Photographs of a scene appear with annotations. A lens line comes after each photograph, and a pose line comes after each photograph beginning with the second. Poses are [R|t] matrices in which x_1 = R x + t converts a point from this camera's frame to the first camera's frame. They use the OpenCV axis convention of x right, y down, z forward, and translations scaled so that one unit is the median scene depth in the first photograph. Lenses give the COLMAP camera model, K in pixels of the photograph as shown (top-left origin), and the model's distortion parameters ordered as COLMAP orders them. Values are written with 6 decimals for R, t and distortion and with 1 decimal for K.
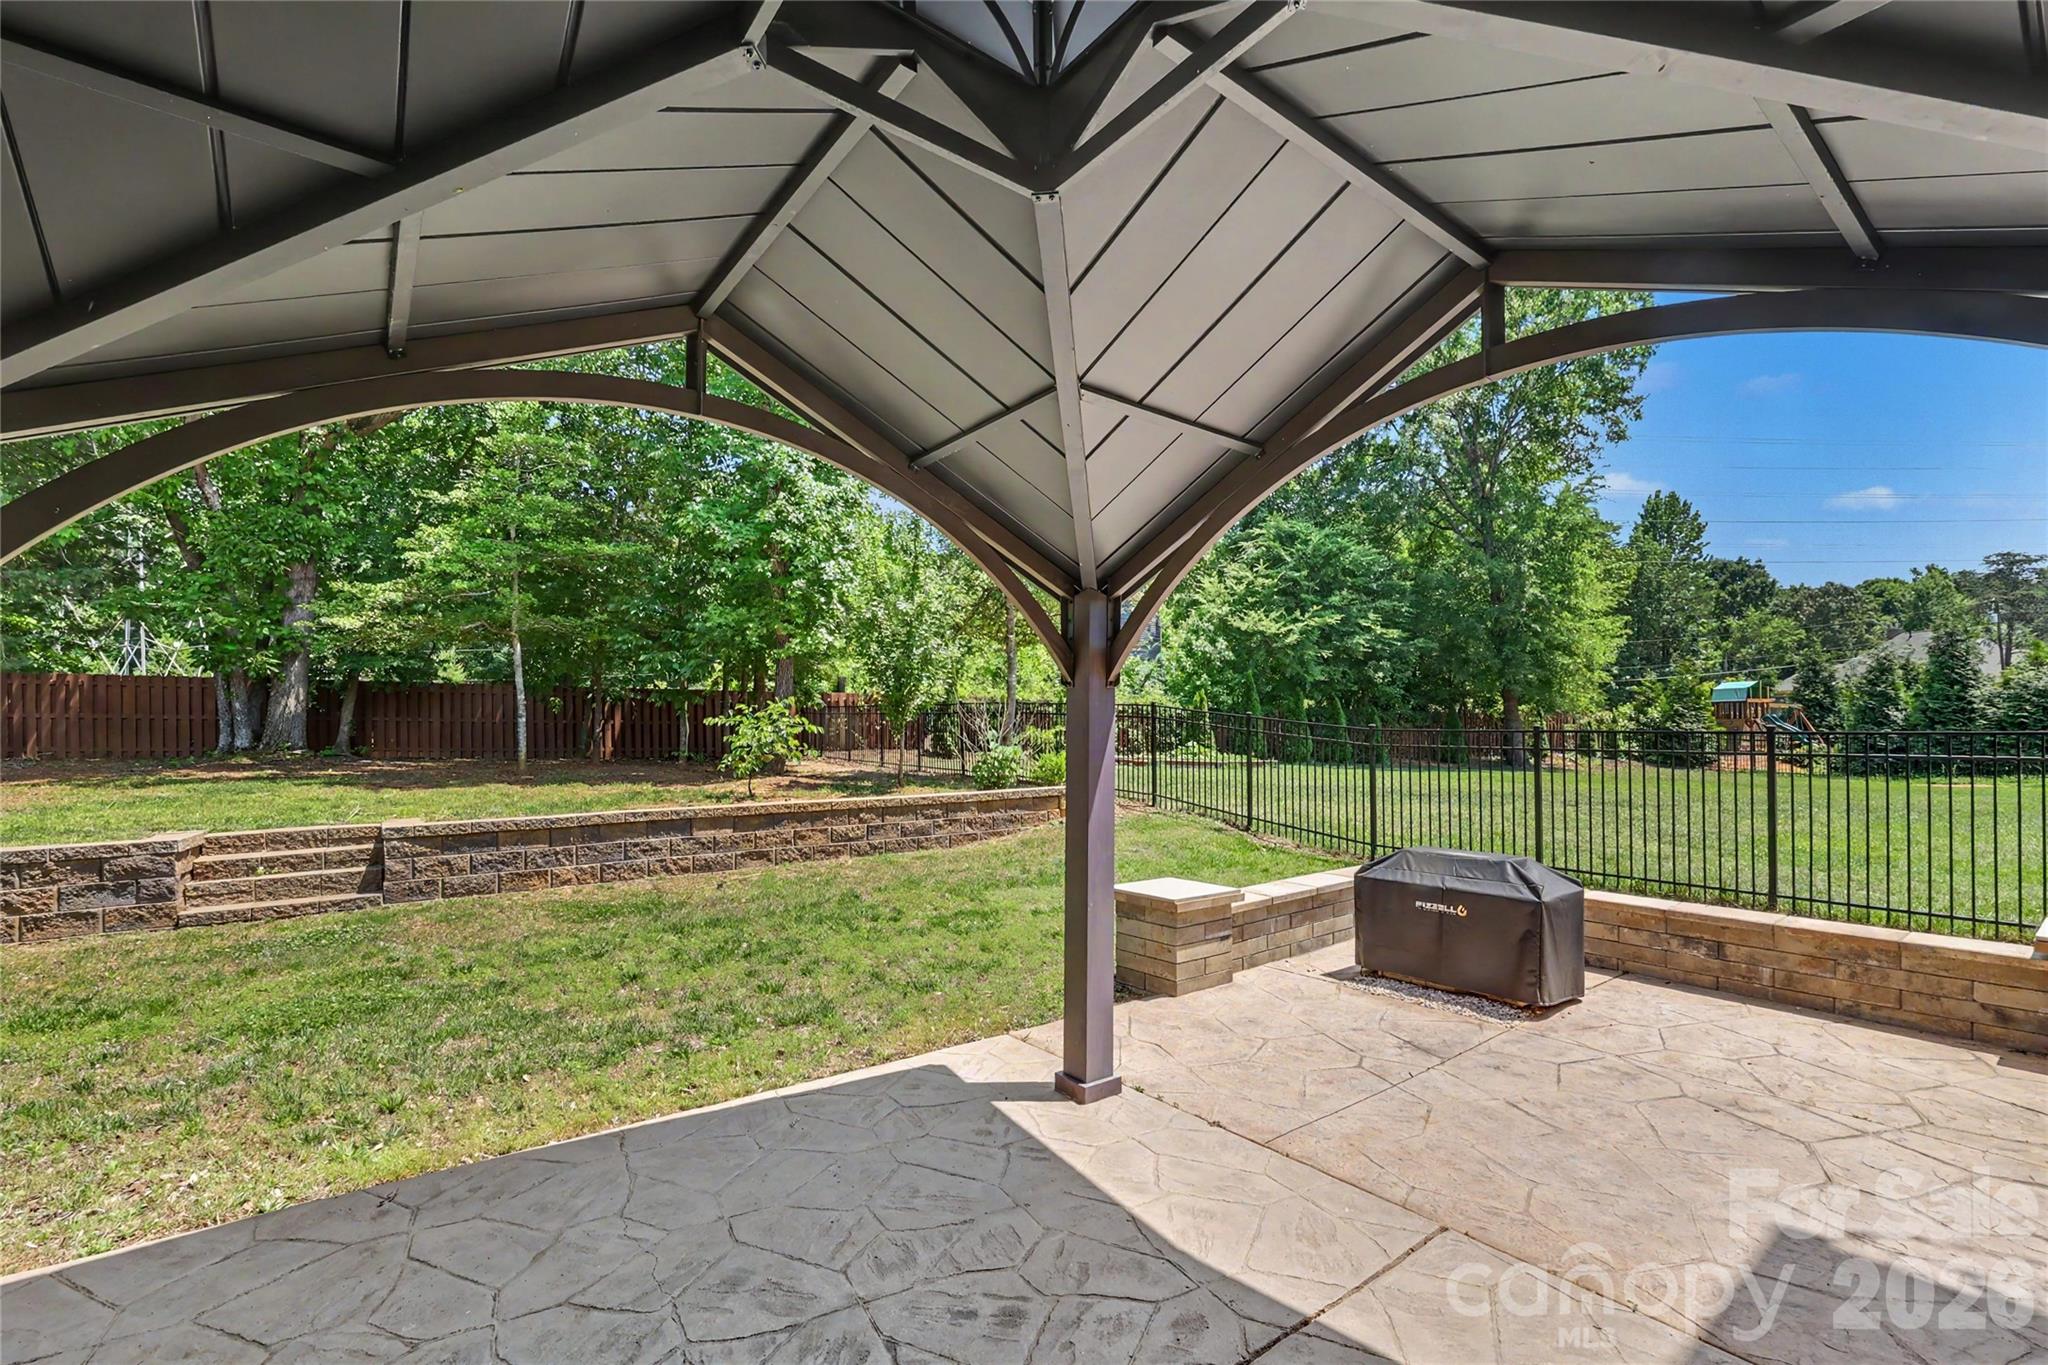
lens RADIAL K [[883.6, 0, 1027.3], [0, 883.6, 721.0], [0, 0, 1]] dist [-0.000711, -0.000018]
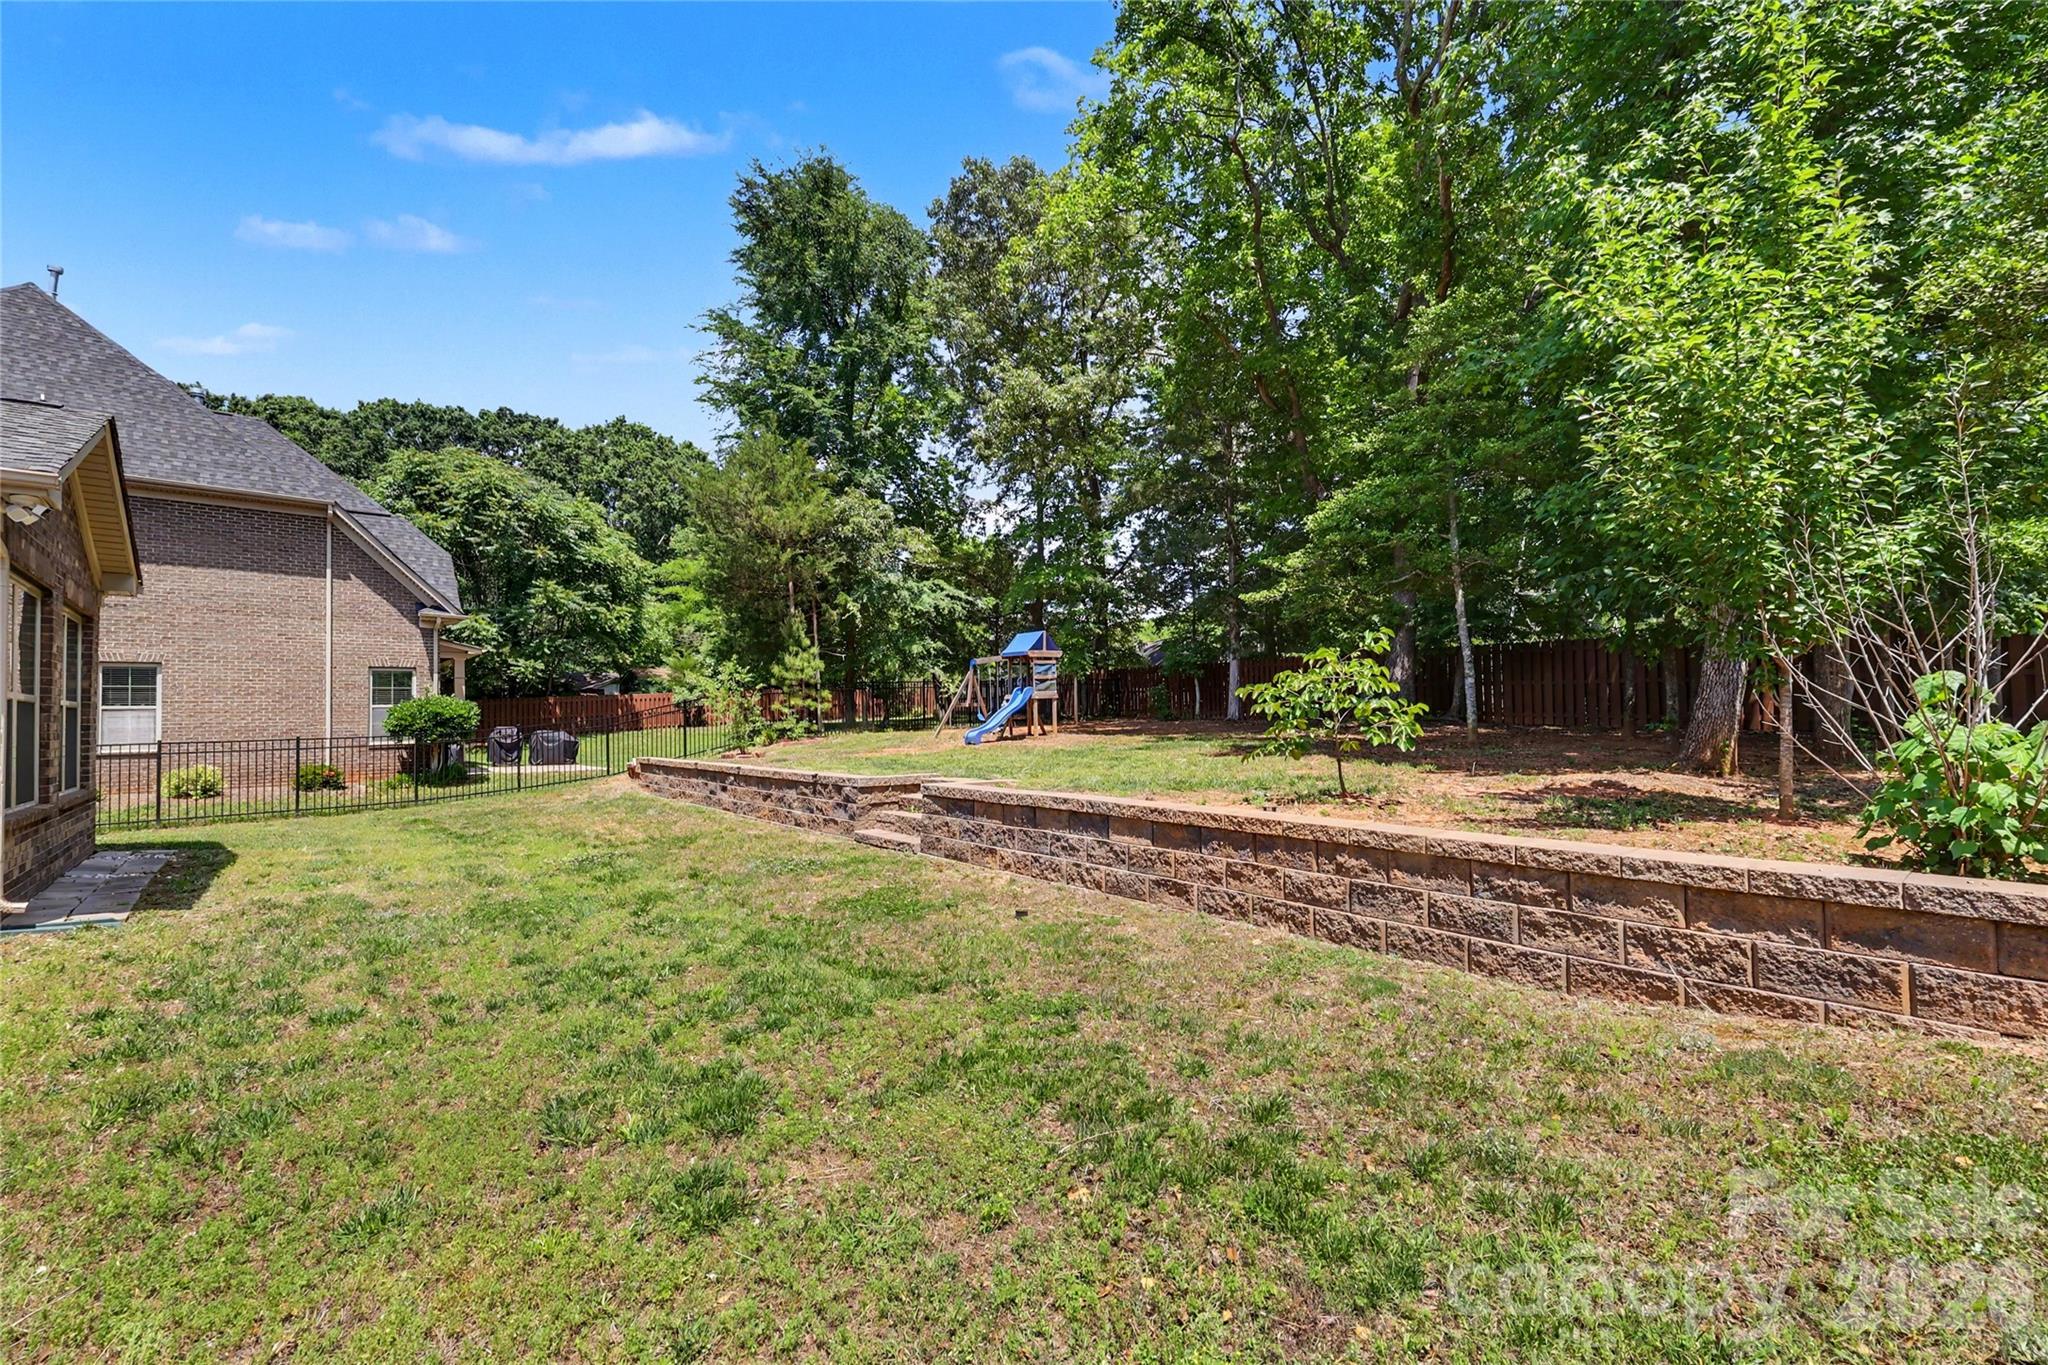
lens RADIAL K [[833.9, 0, 1024.0], [0, 833.9, 682.5], [0, 0, 1]] dist [-0.000184, 0.000039]
pose [[0.082163, -0.028981, -0.996197, 0.302972], [0.025438, 0.999312, -0.026974, 0.019644], [0.996294, -0.023125, 0.082844, 0.907210]]
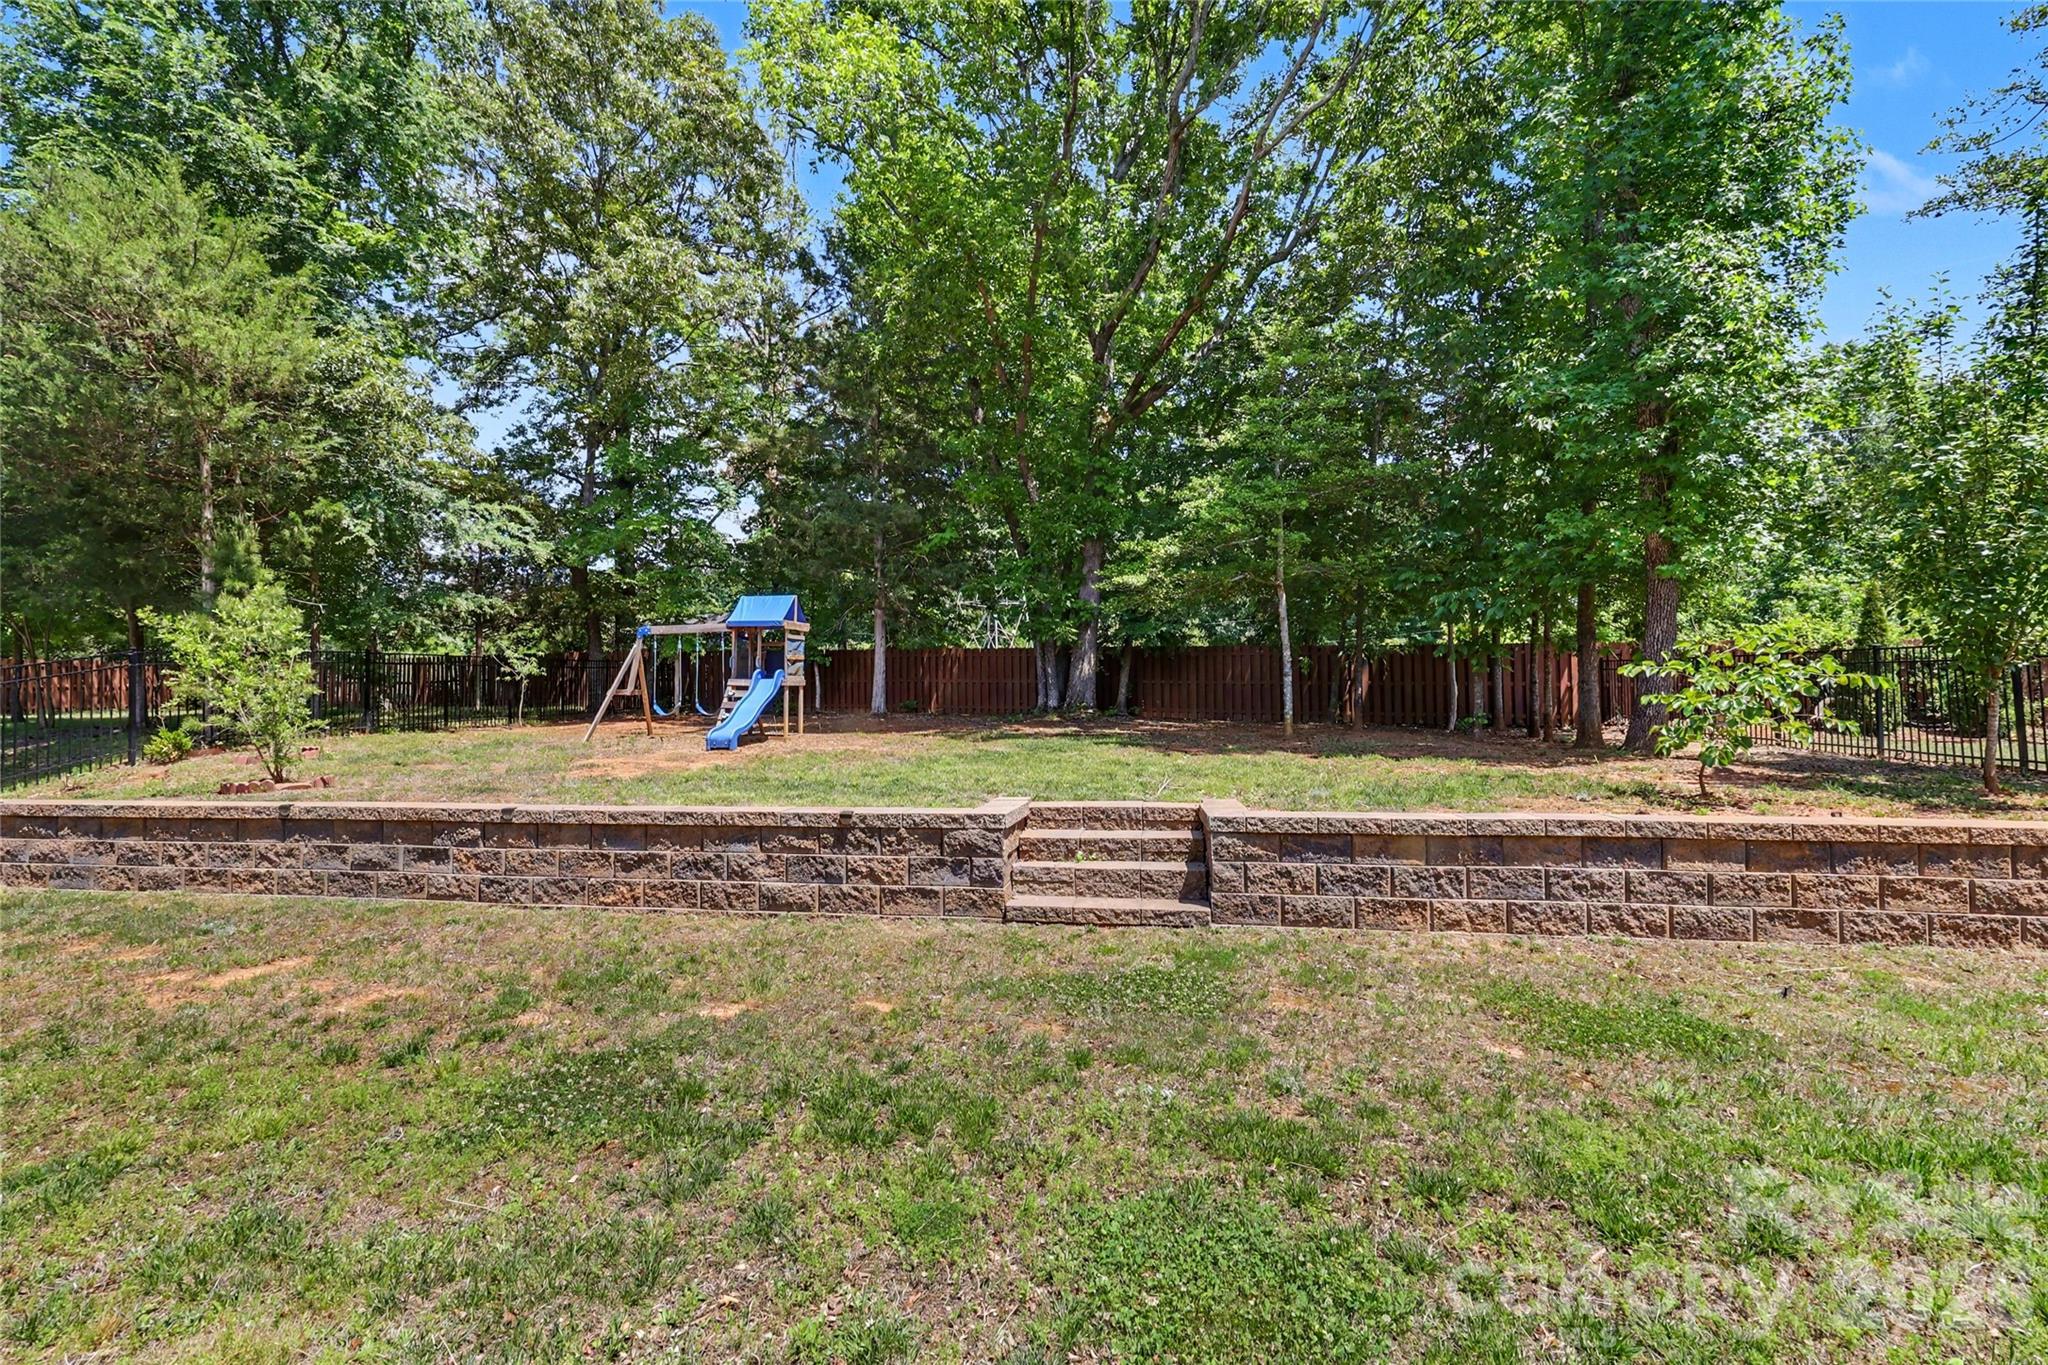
lens RADIAL K [[833.9, 0, 1024.0], [0, 833.9, 682.5], [0, 0, 1]] dist [-0.000184, 0.000039]
pose [[0.727425, -0.009790, -0.686117, -0.321347], [0.005351, 0.999949, -0.008595, 0.014207], [0.686166, 0.002581, 0.727440, 0.346077]]
